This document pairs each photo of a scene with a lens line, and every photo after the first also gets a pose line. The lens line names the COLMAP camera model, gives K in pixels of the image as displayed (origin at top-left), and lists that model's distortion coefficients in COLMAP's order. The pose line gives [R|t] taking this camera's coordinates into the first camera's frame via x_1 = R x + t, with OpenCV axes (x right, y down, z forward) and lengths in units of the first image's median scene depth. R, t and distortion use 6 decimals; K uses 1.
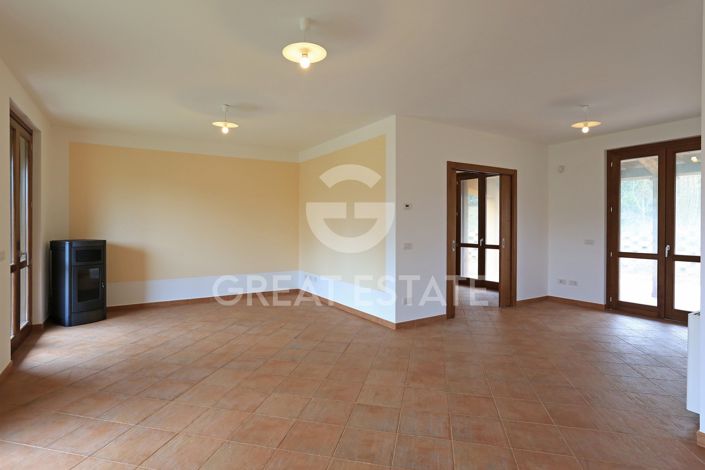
lens RADIAL K [[364.7, 0, 351.4], [0, 364.7, 226.7], [0, 0, 1]] dist [0.001797, 0.000838]
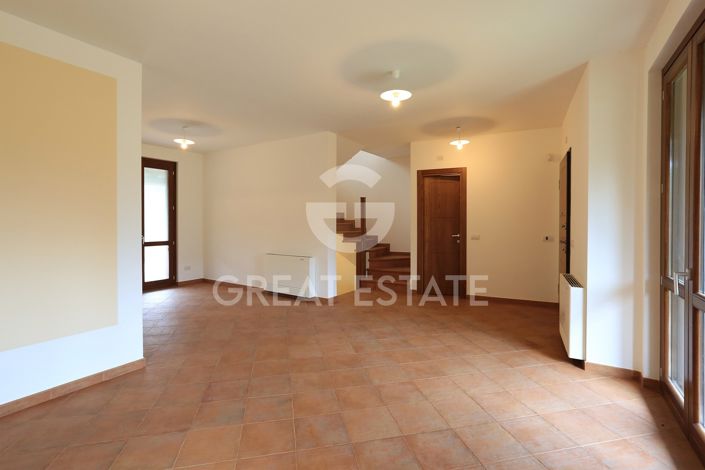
lens RADIAL K [[327.4, 0, 363.0], [0, 327.4, 222.5], [0, 0, 1]] dist [0.002002, 0.000560]
pose [[-0.445565, -0.005545, 0.895232, -1.036513], [0.001565, 0.999974, 0.006973, -0.009803], [-0.895248, 0.004509, -0.445545, 1.451484]]
